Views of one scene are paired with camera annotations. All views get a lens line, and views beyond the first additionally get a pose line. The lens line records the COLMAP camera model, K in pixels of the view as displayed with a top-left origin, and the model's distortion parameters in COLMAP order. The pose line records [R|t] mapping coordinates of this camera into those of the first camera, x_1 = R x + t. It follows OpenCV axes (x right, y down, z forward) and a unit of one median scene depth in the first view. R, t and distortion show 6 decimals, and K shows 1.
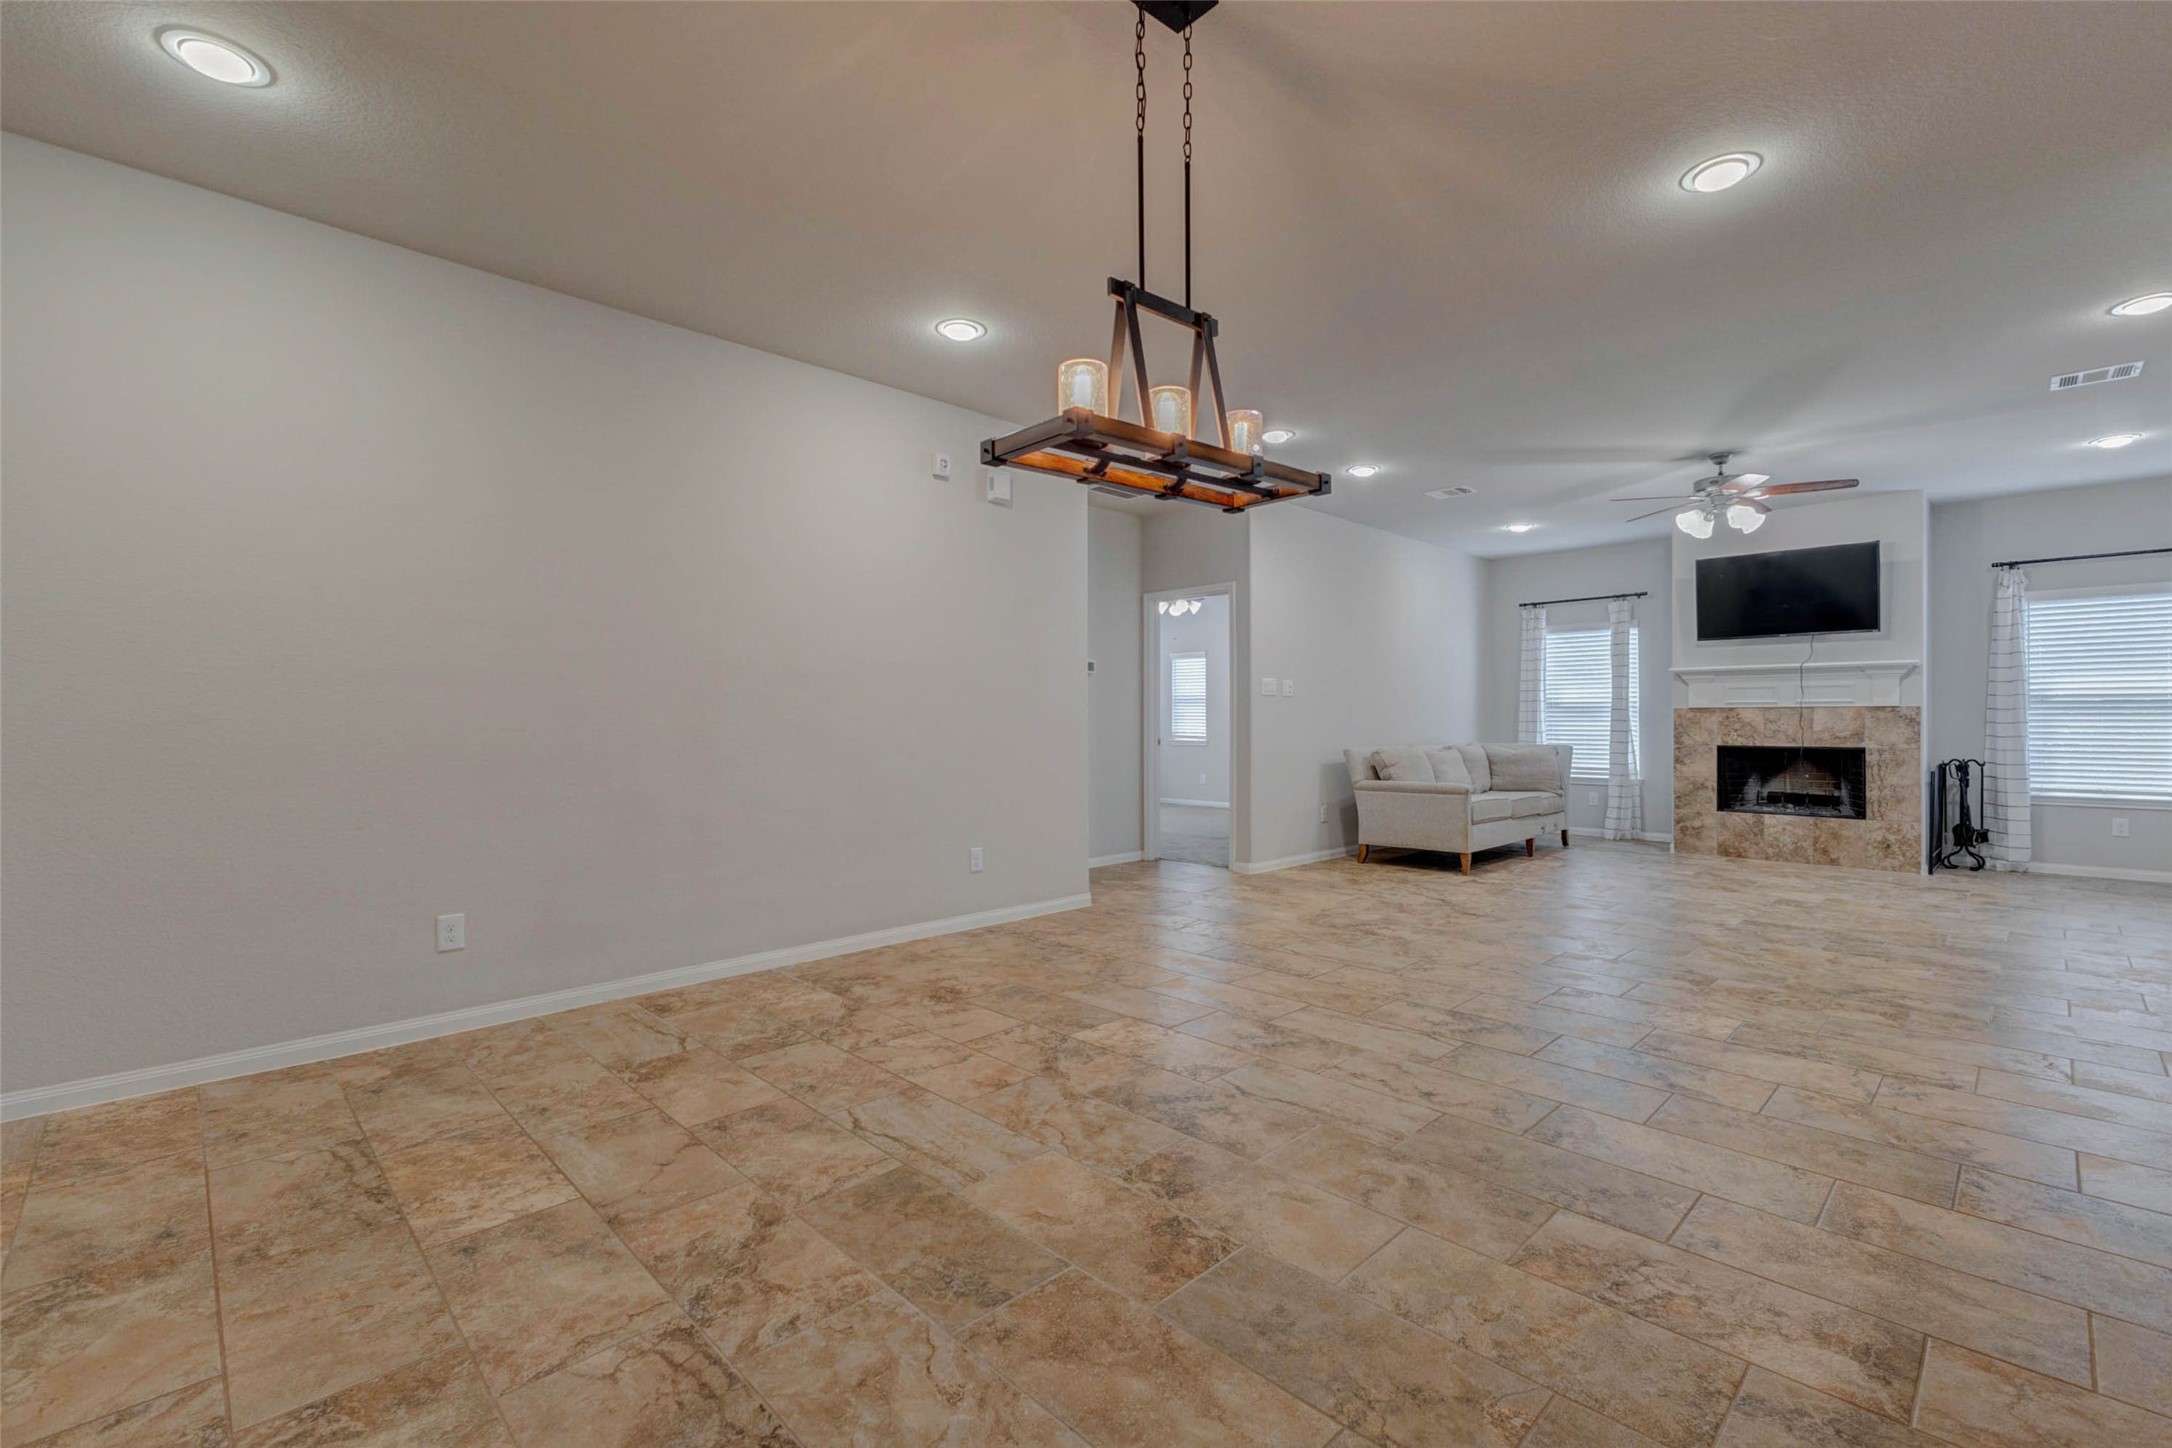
lens RADIAL K [[940.1, 0, 1089.2], [0, 940.1, 723.0], [0, 0, 1]] dist [0.011218, -0.001047]
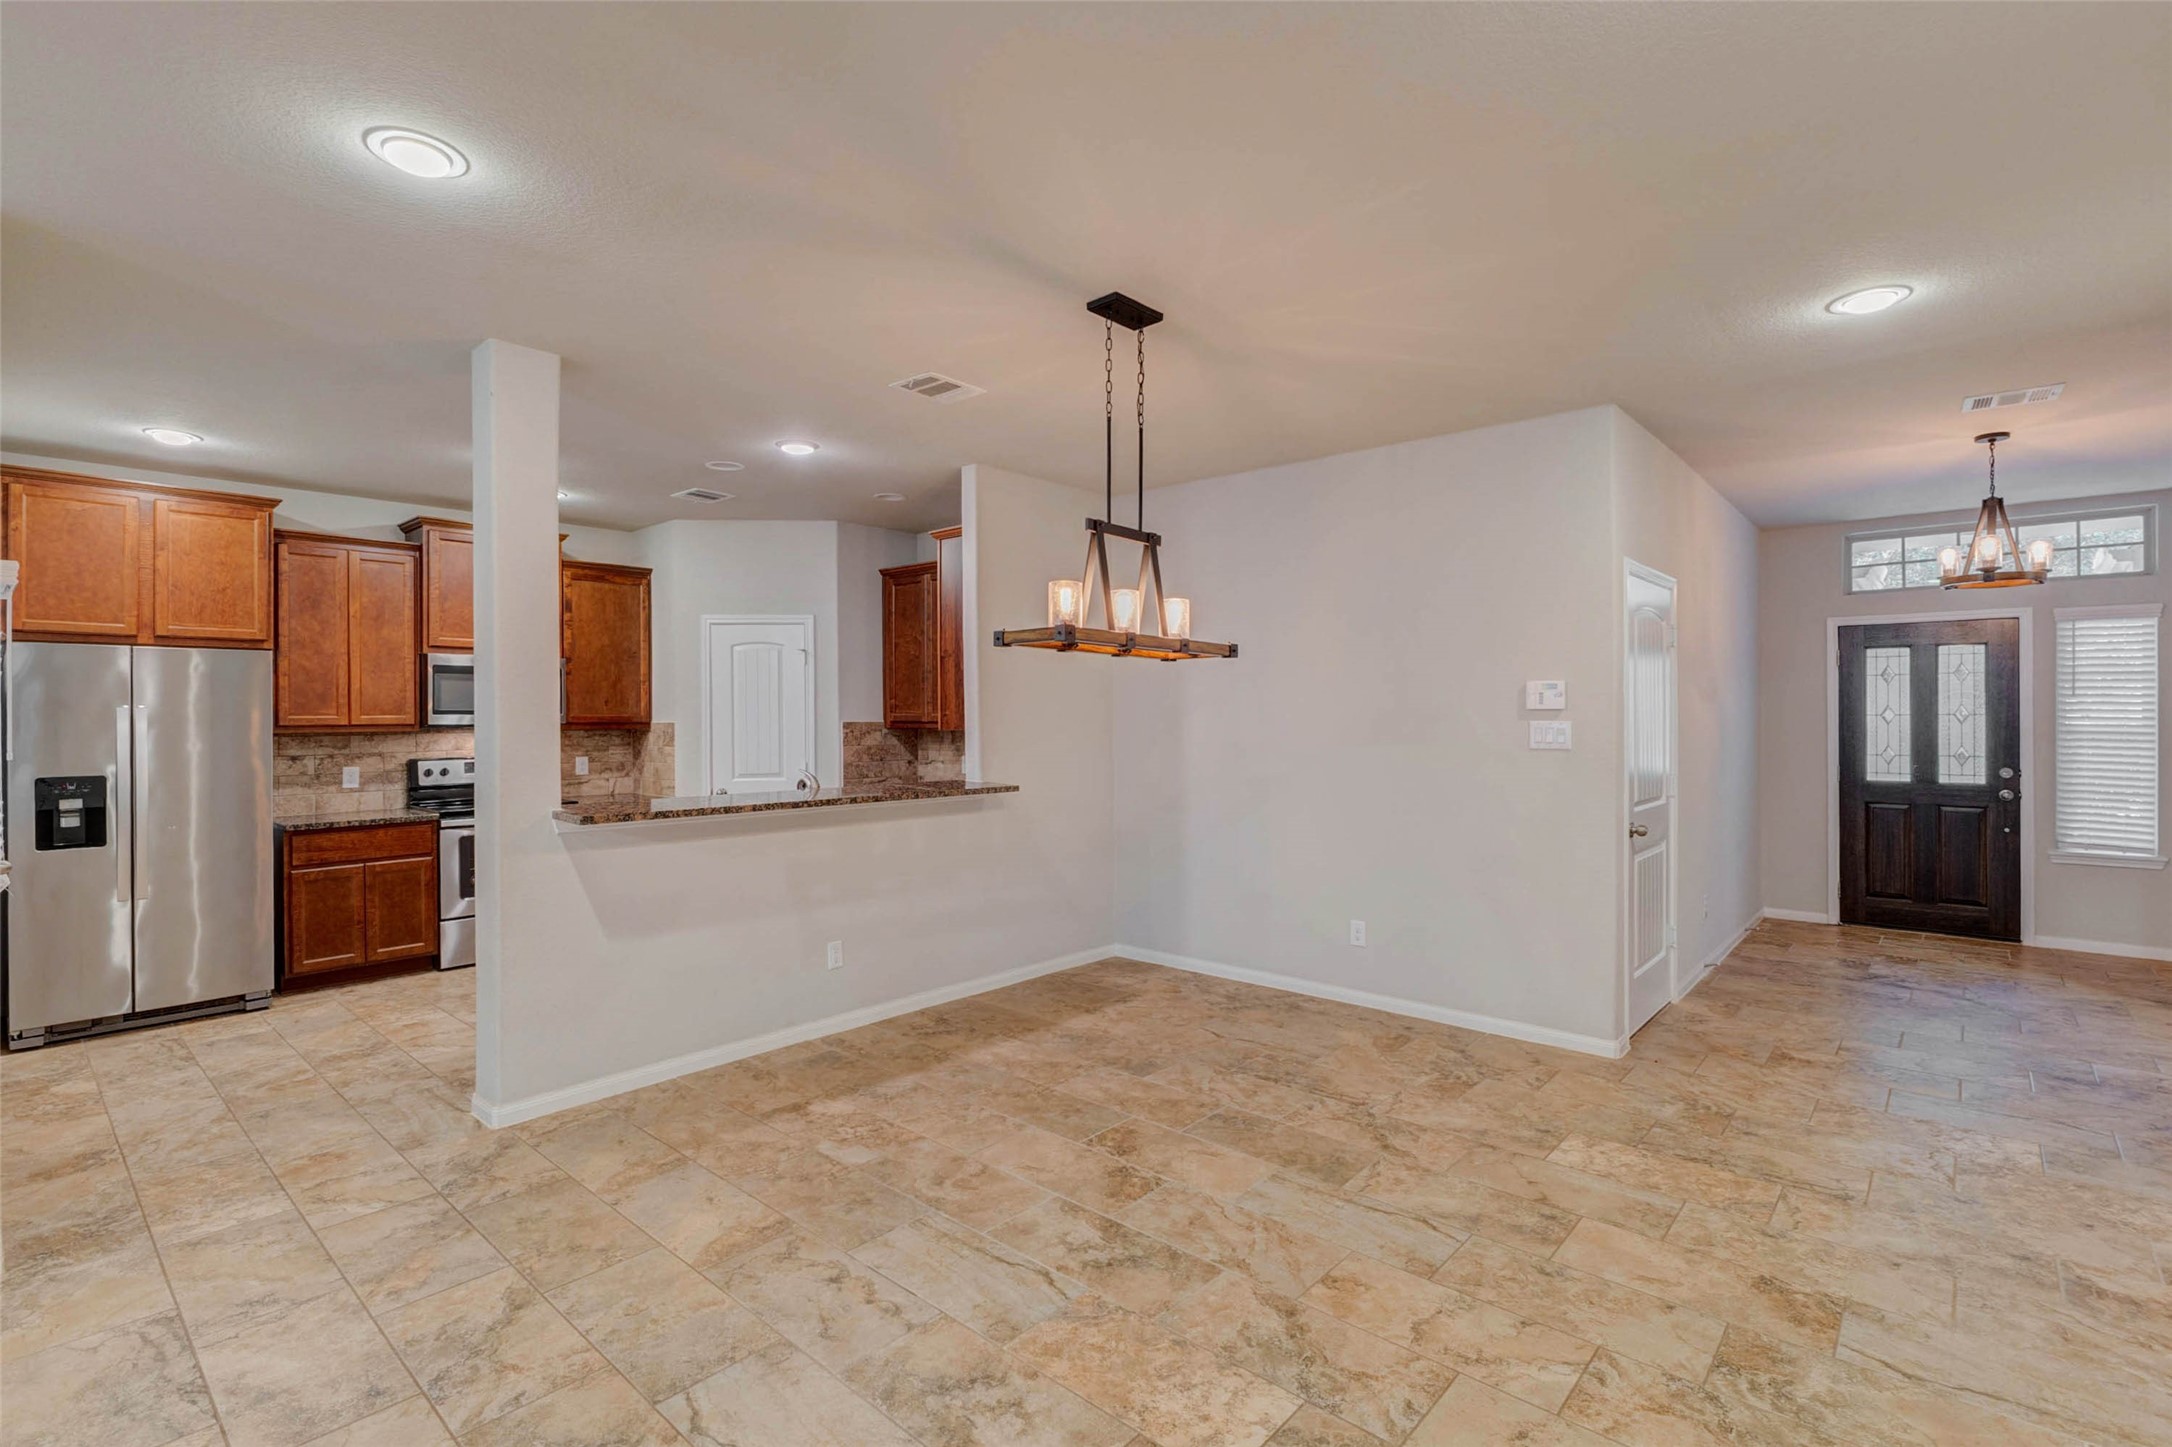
lens RADIAL K [[999.6, 0, 1097.7], [0, 999.6, 720.3], [0, 0, 1]] dist [0.005639, 0.000642]
pose [[-0.996937, 0.004507, -0.078079, 0.078162], [0.003942, 0.999965, 0.007393, -0.054246], [0.078109, 0.007062, -0.996920, 0.808450]]
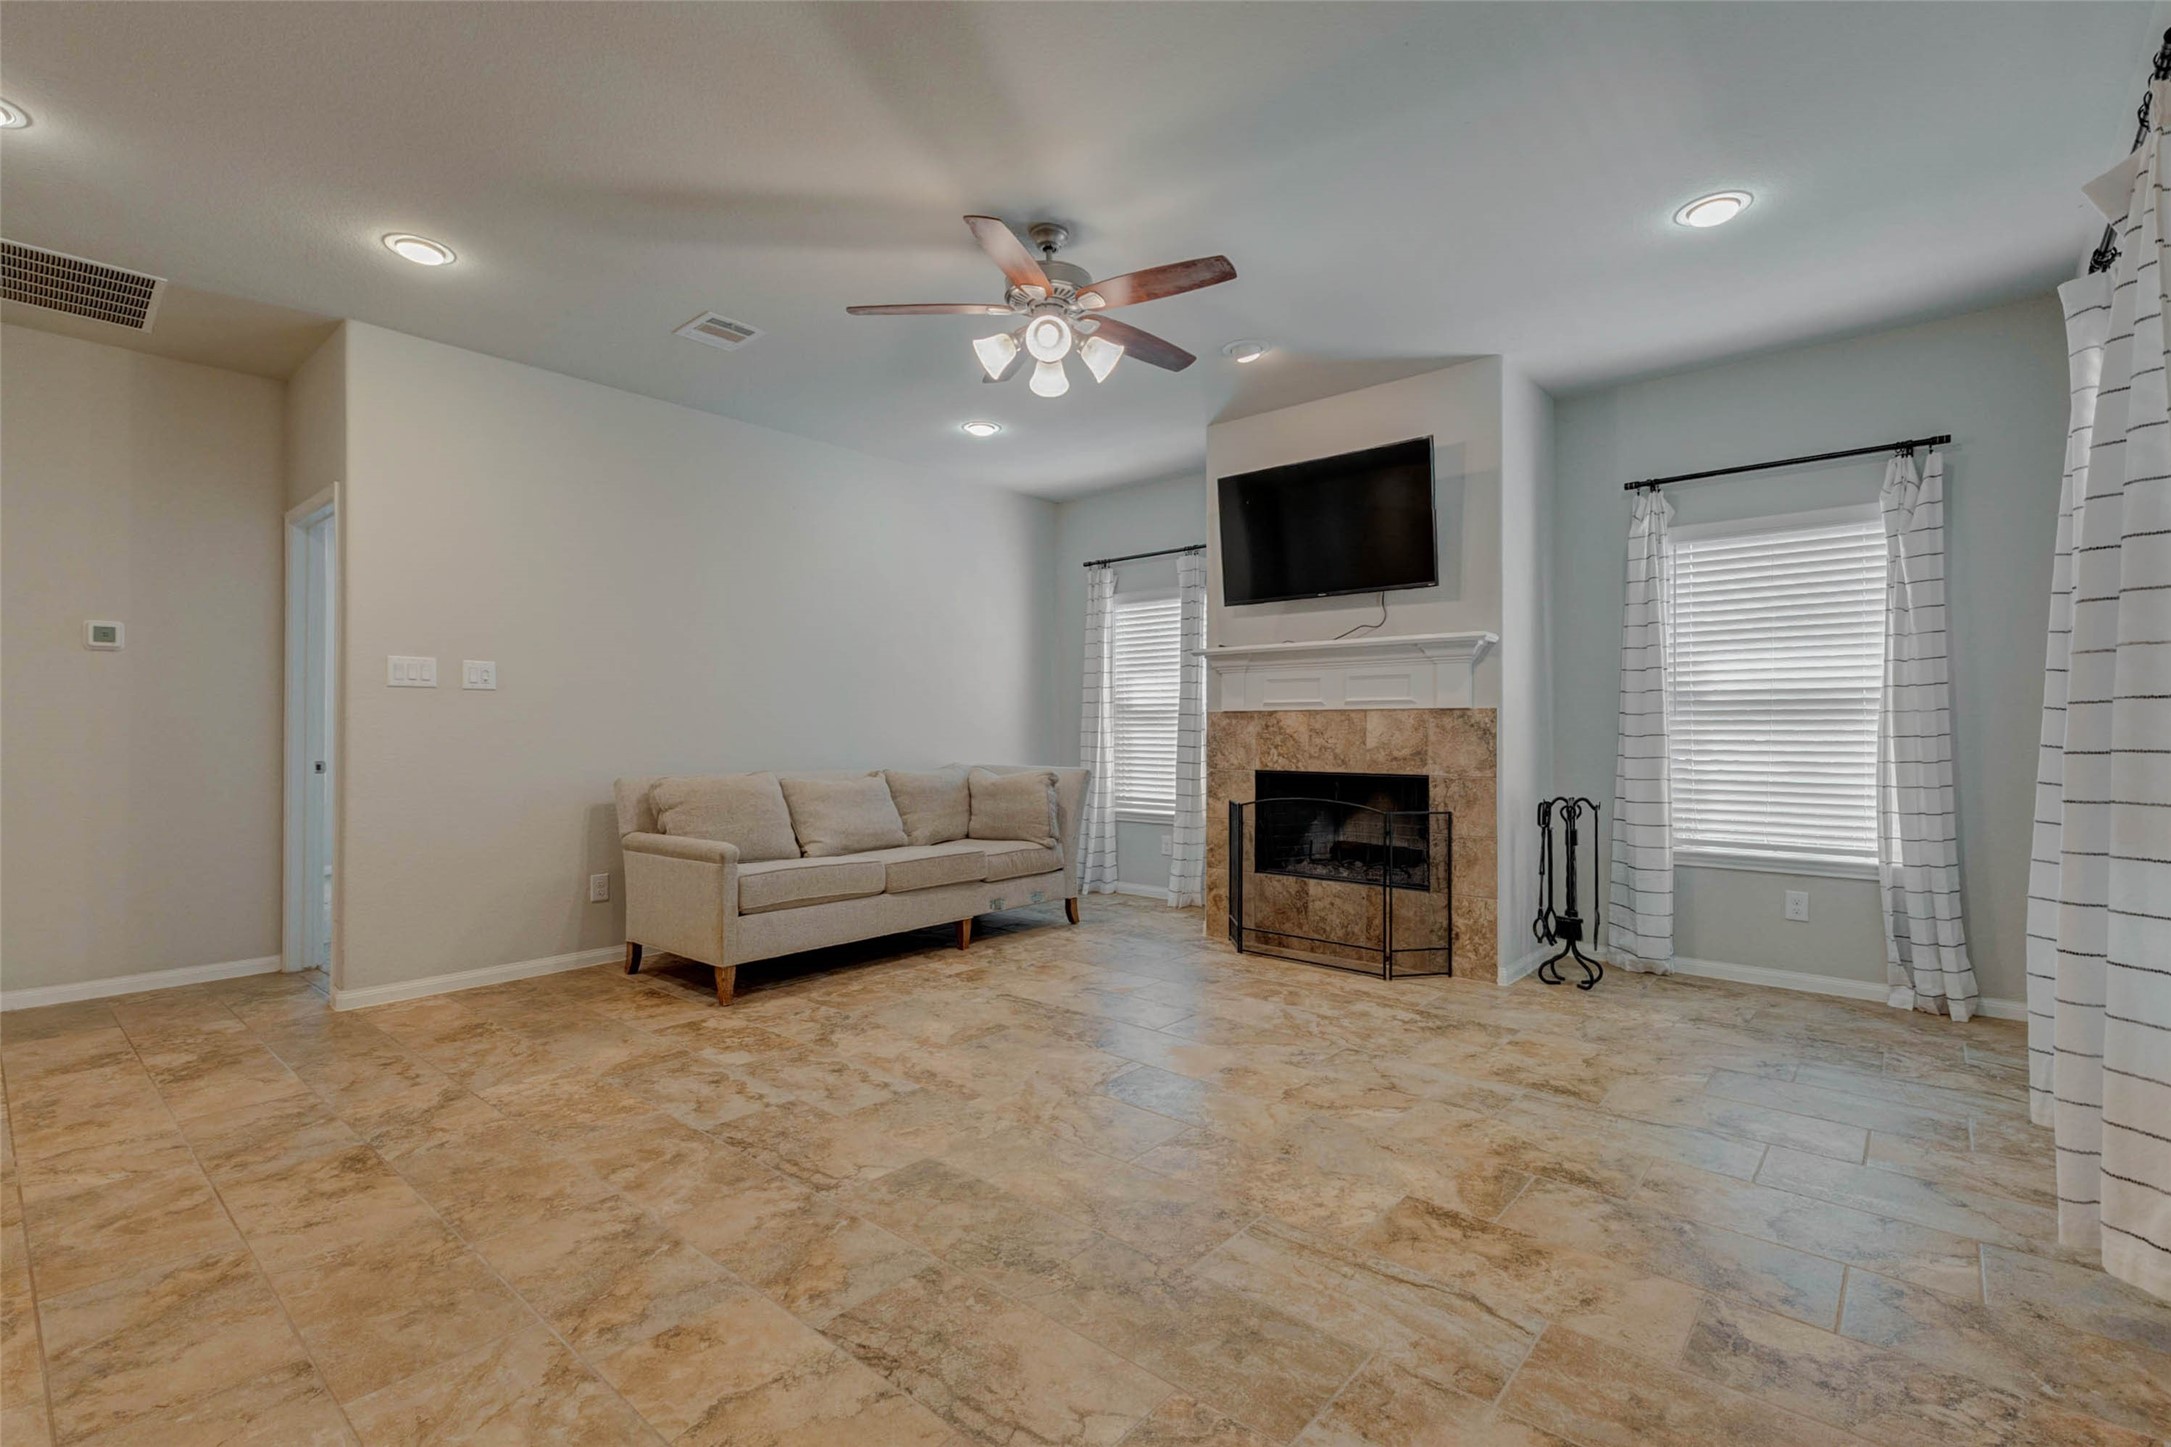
lens RADIAL K [[974.4, 0, 1106.5], [0, 974.4, 729.0], [0, 0, 1]] dist [0.013855, -0.001714]
pose [[0.996278, 0.001257, 0.086184, 0.577365], [-0.001112, 0.999998, -0.001731, -0.003295], [-0.086186, 0.001628, 0.996278, 0.398273]]
